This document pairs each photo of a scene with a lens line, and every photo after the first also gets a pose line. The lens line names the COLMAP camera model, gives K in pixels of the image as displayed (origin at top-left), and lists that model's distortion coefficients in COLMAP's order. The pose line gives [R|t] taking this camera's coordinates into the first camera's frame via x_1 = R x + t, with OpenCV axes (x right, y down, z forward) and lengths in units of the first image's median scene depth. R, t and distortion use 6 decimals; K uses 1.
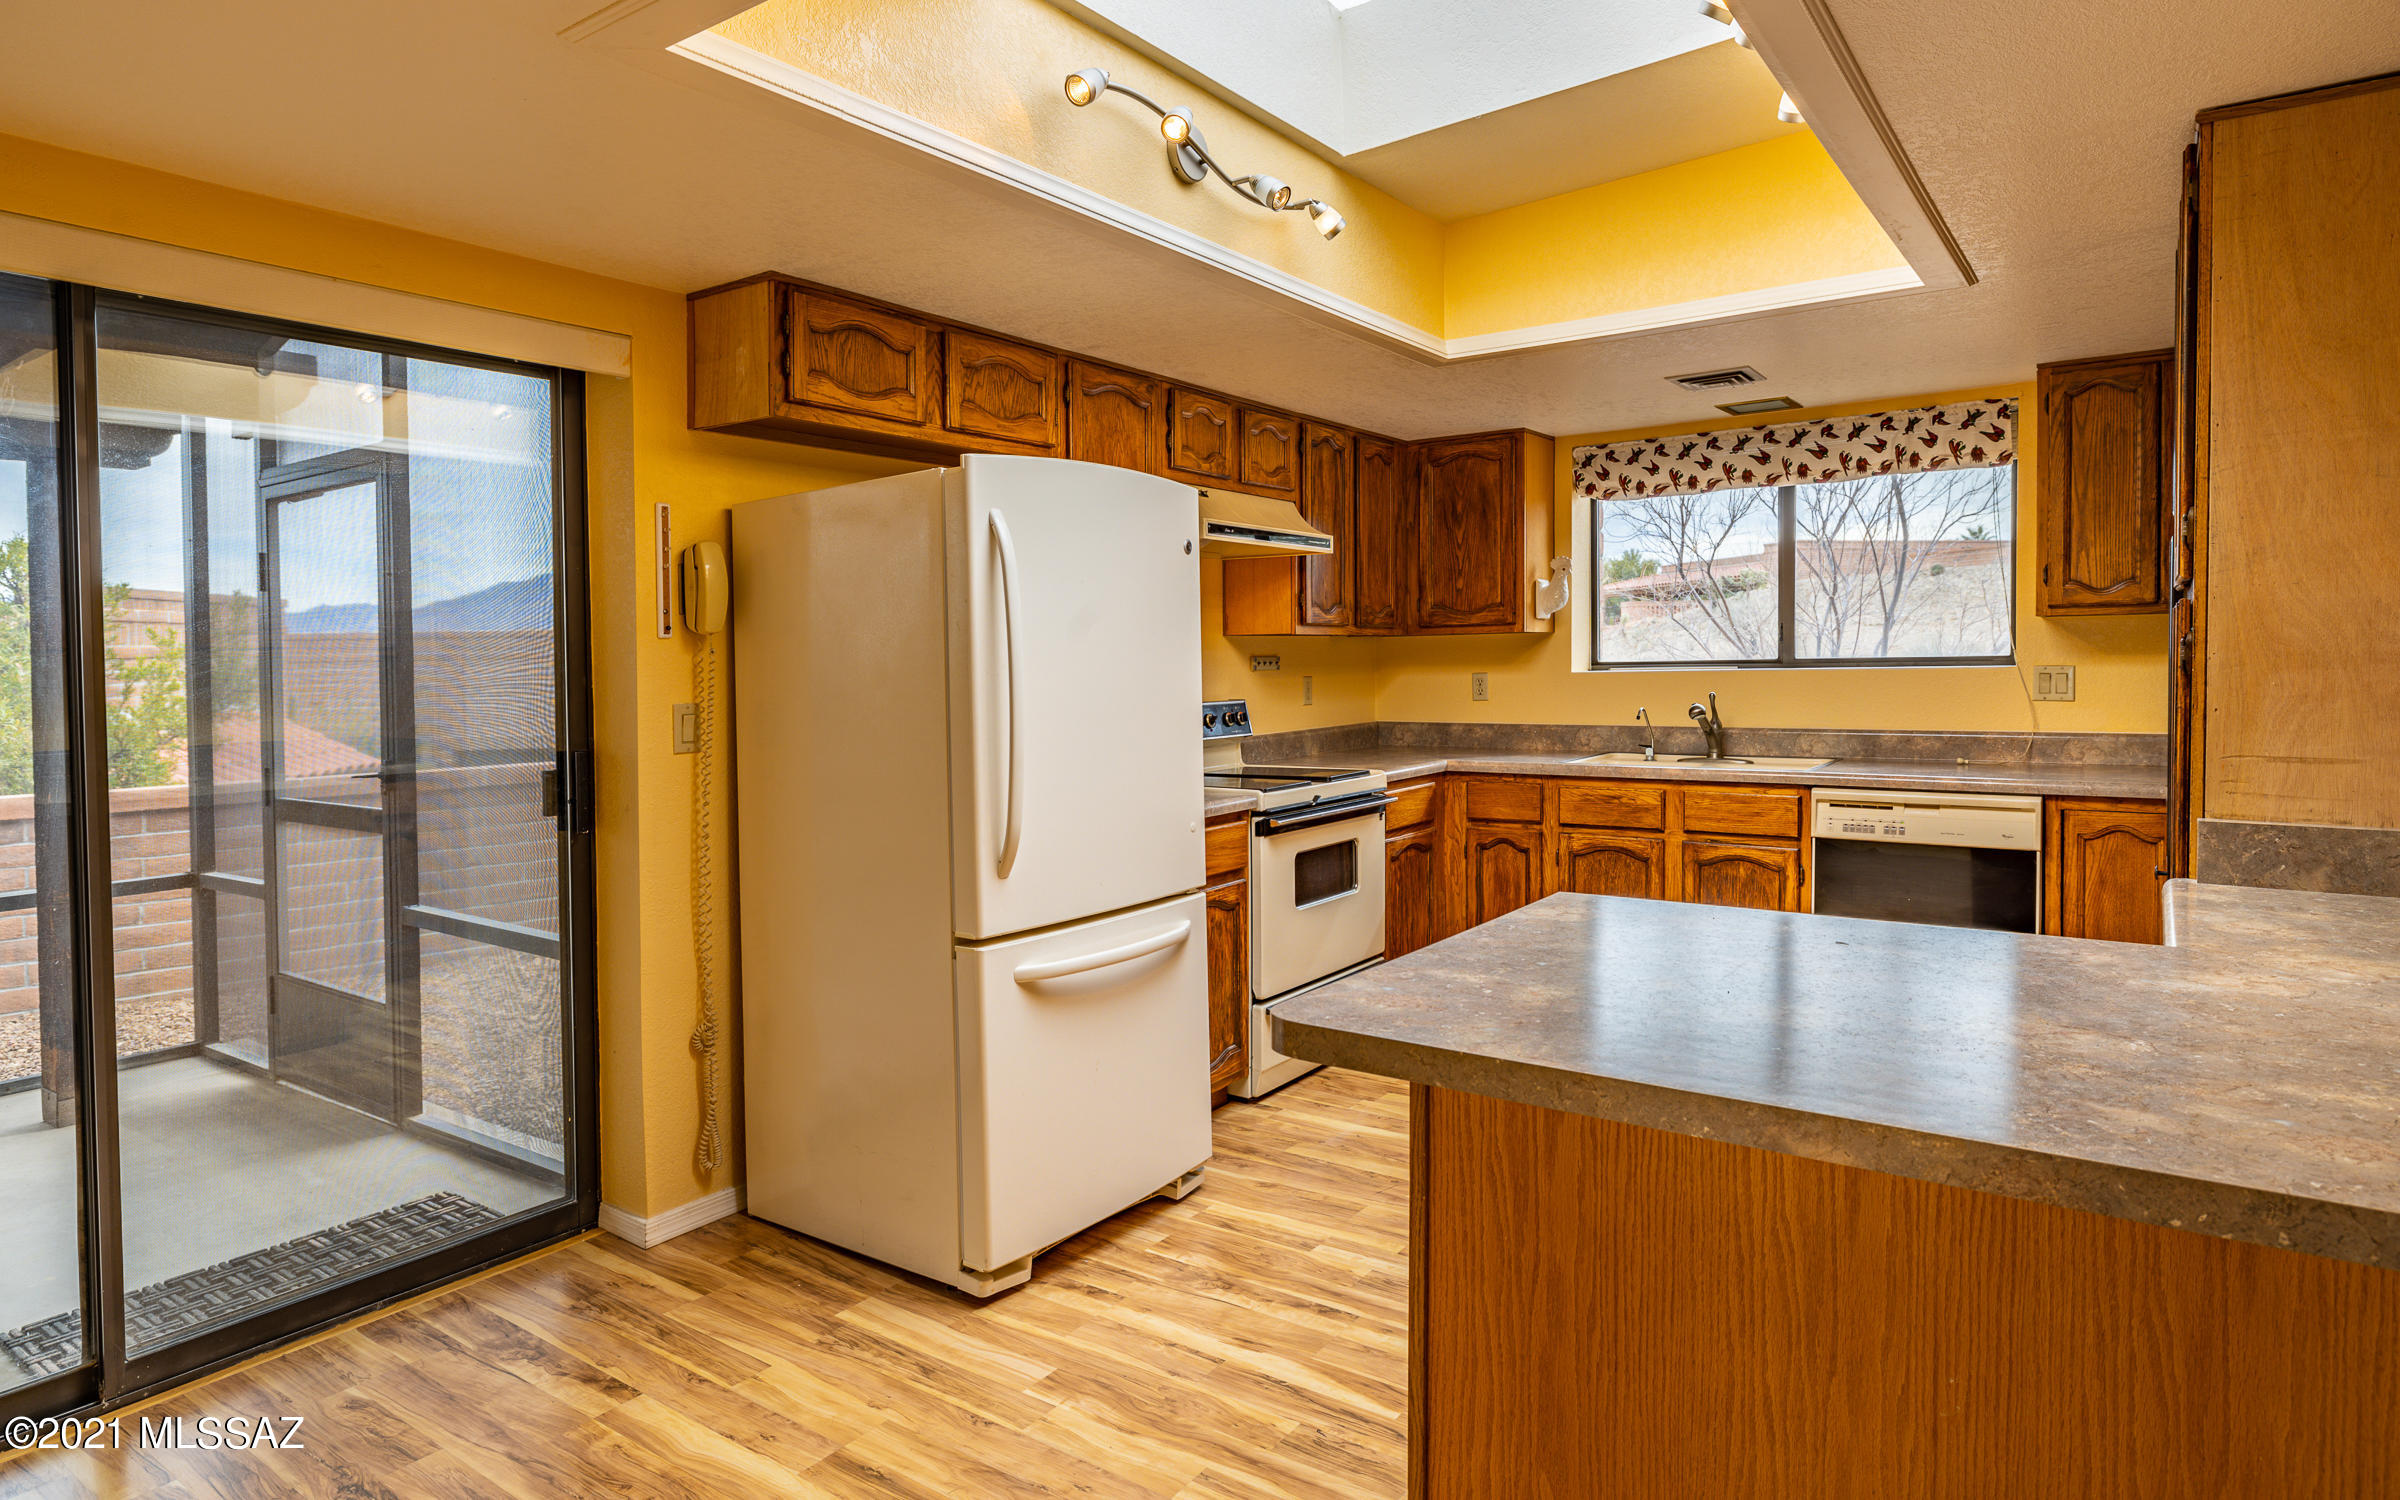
lens RADIAL K [[1299.6, 0, 1205.5], [0, 1299.6, 724.9], [0, 0, 1]] dist [-0.001285, -0.000667]
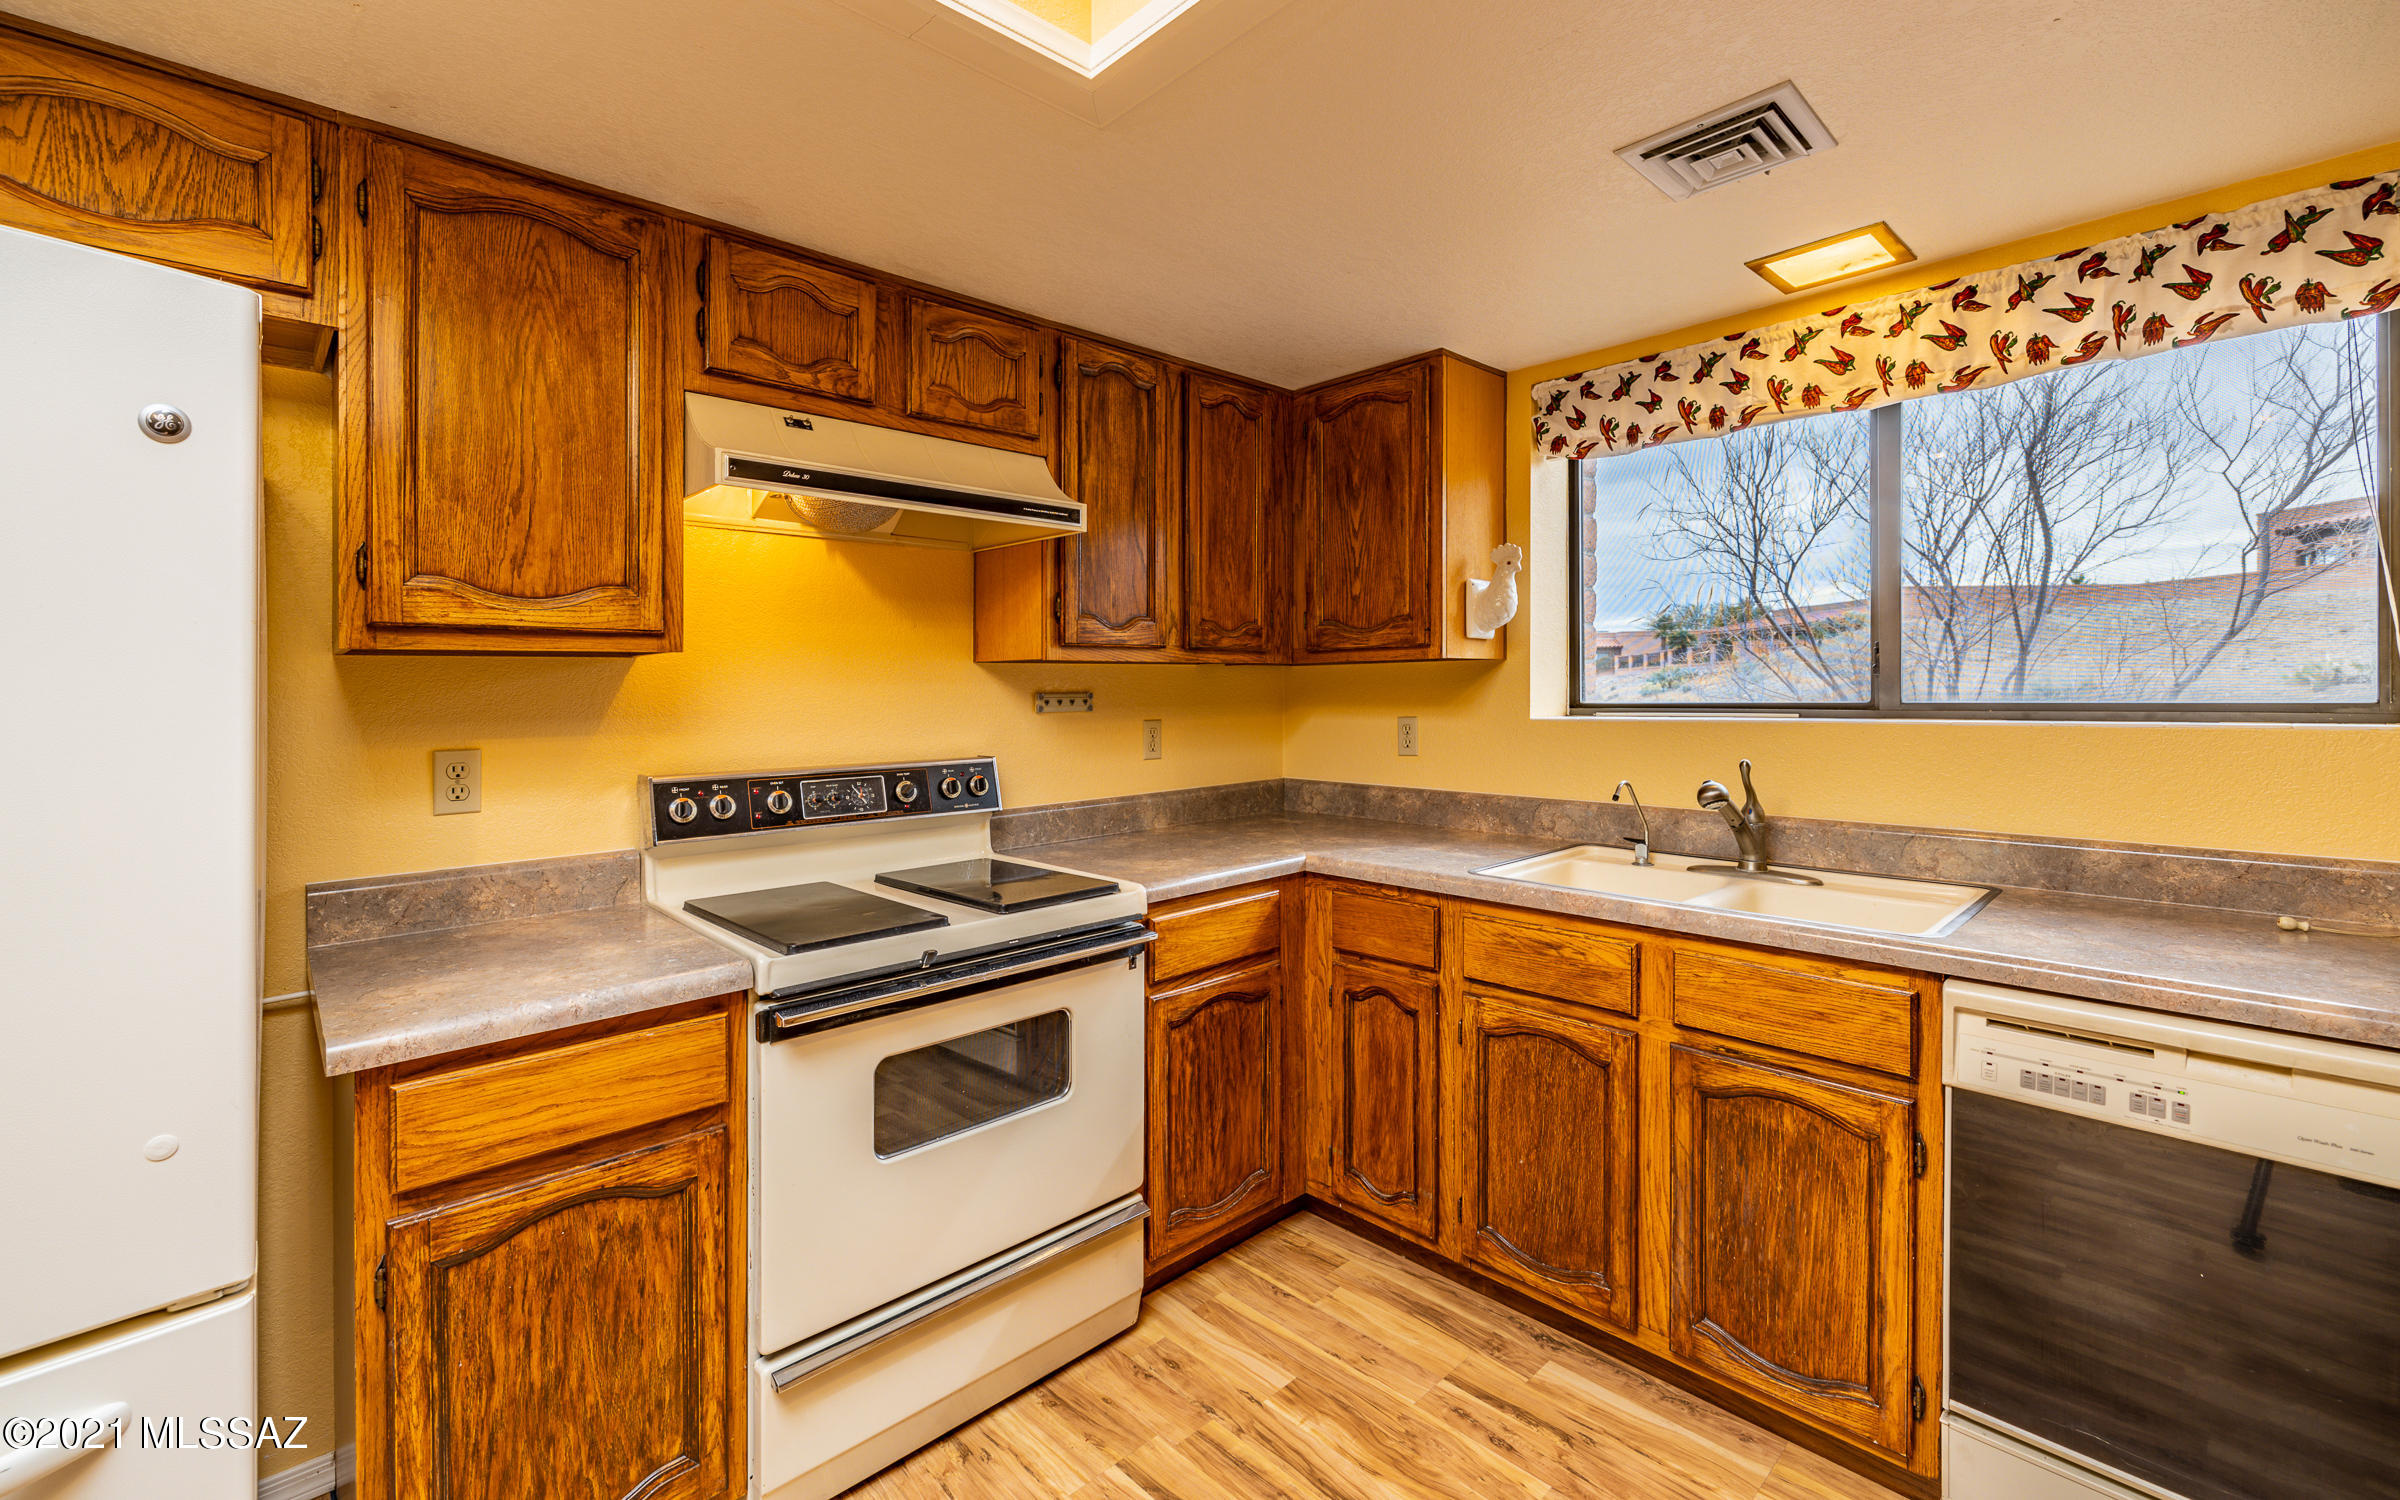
lens RADIAL K [[1005.6, 0, 1190.6], [0, 1005.6, 710.0], [0, 0, 1]] dist [-0.000040, -0.000563]
pose [[0.982319, 0.009718, -0.186963, 0.233613], [-0.014896, 0.999543, -0.026314, -0.032473], [0.186621, 0.028633, 0.982015, 0.517713]]
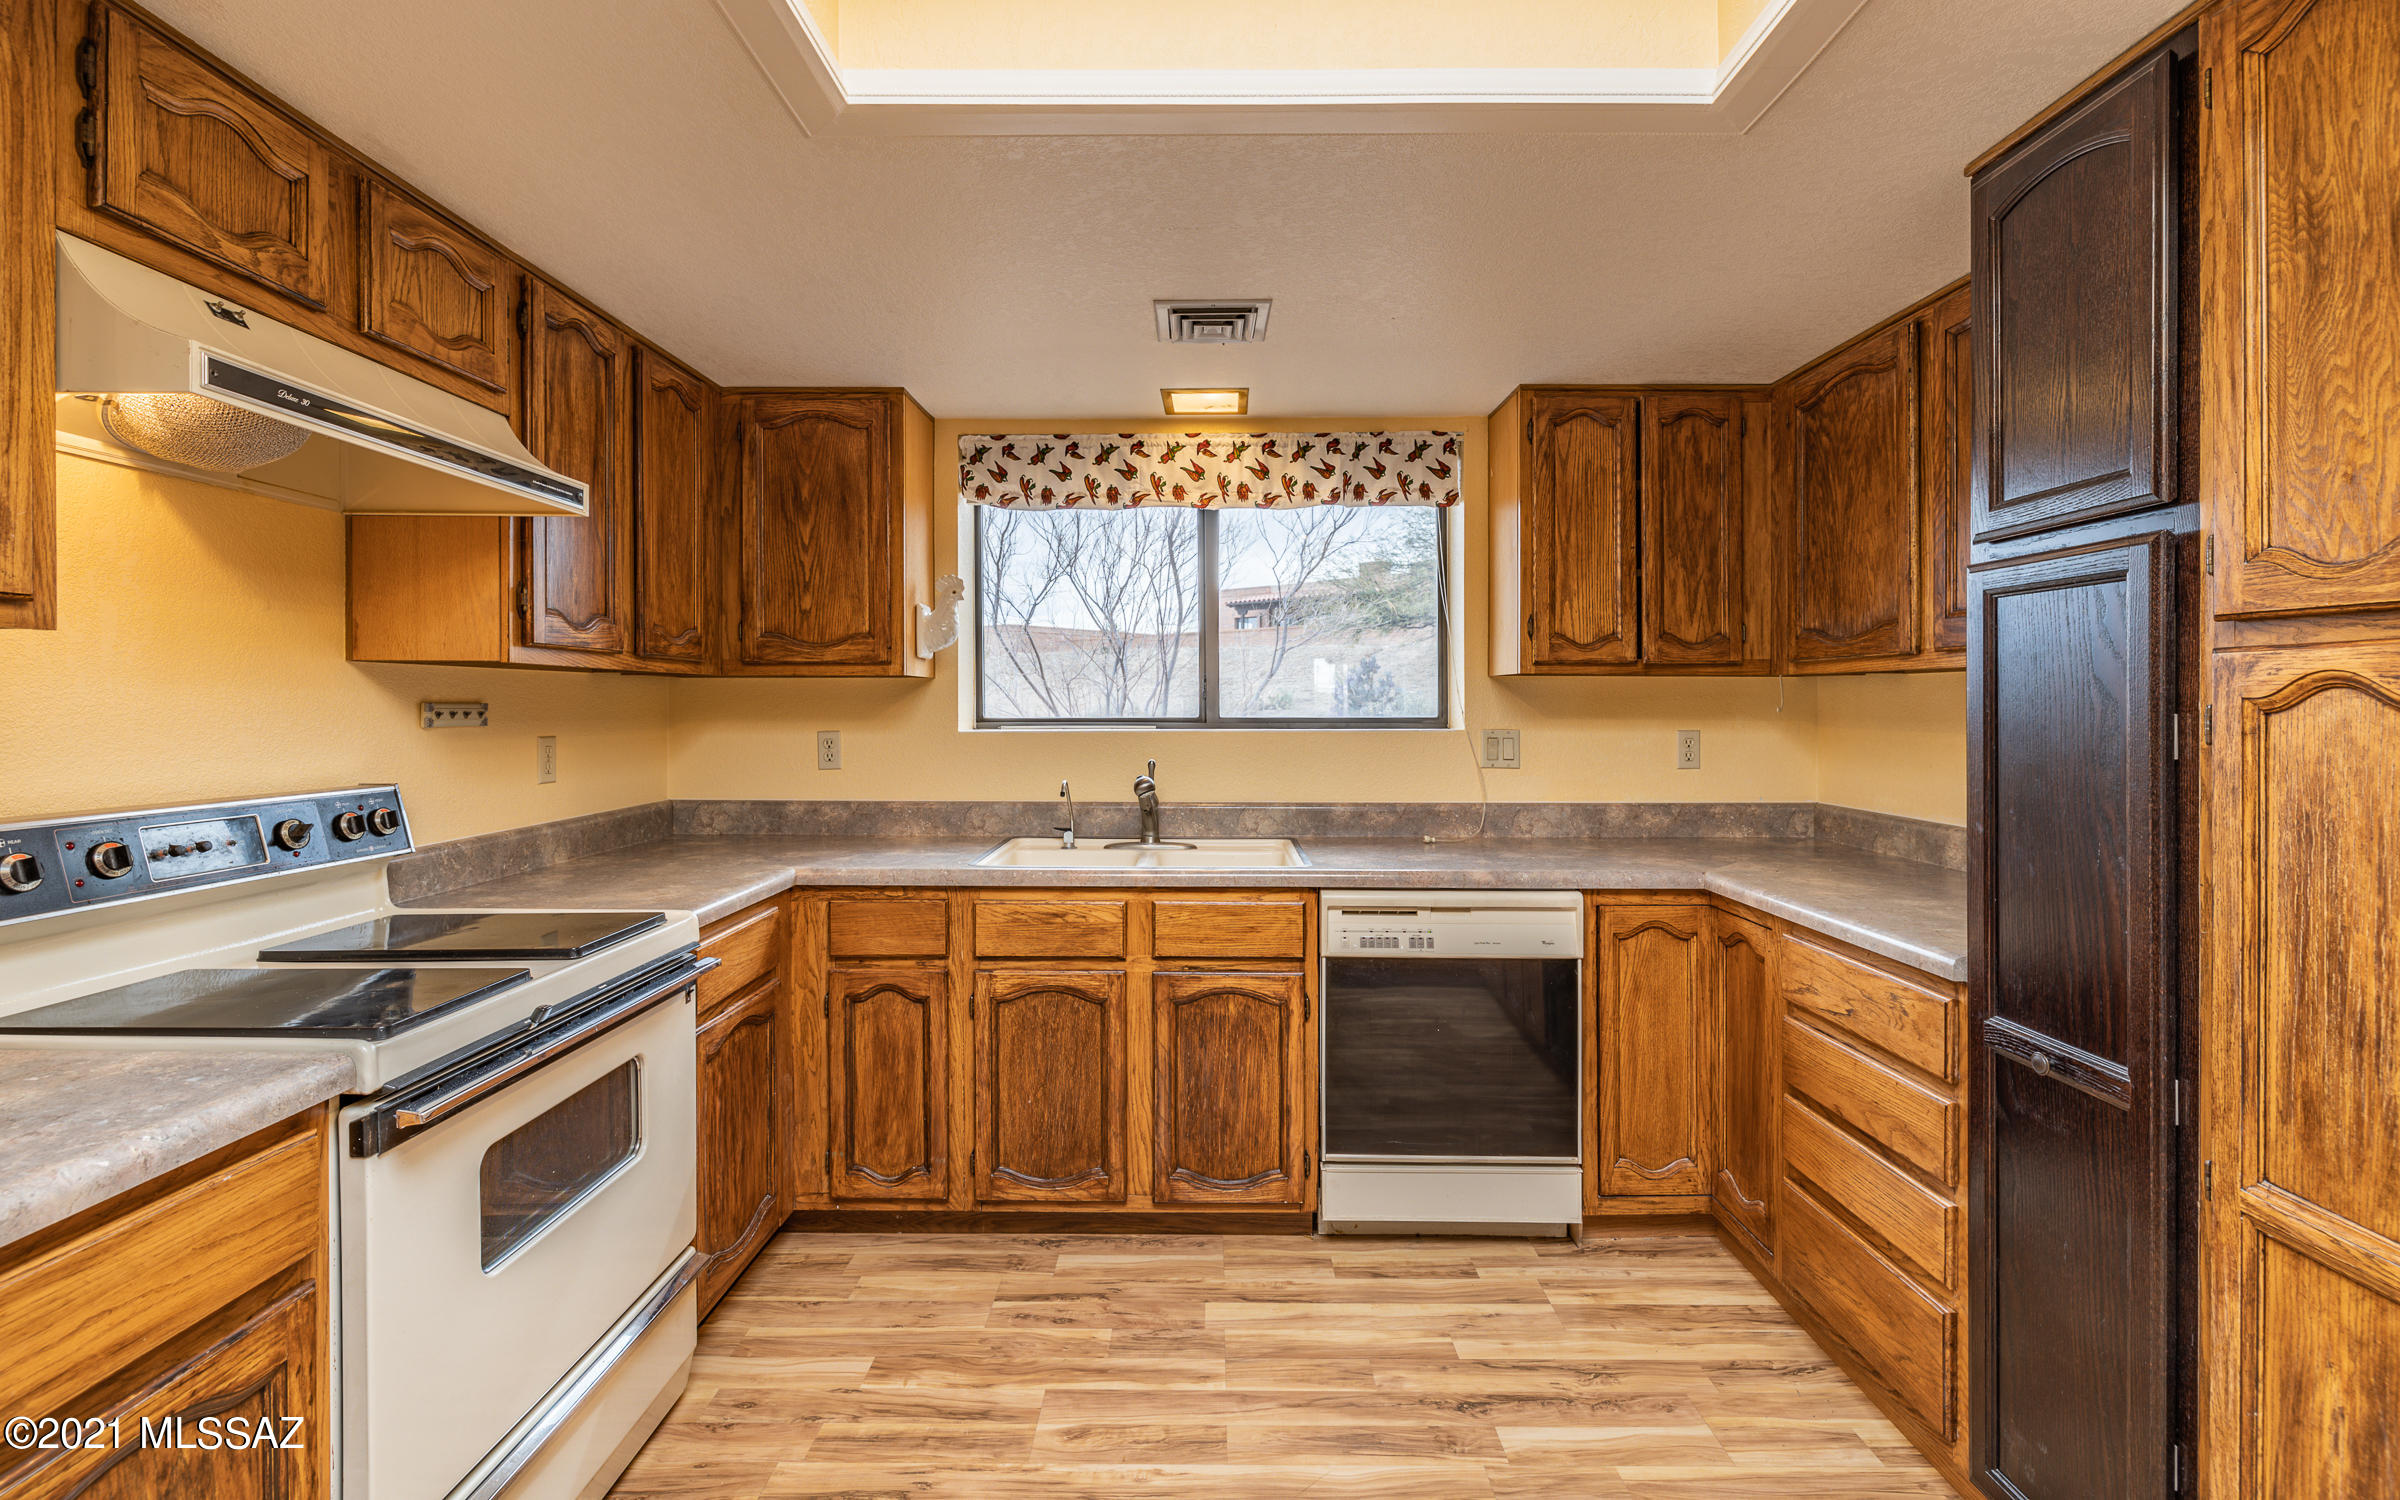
lens RADIAL K [[1033.2, 0, 1193.2], [0, 1033.2, 730.9], [0, 0, 1]] dist [-0.001145, 0.000364]
pose [[0.818660, 0.003591, 0.574267, 0.055395], [0.014136, 0.999551, -0.026402, -0.026112], [-0.574104, 0.029732, 0.818242, 0.487727]]
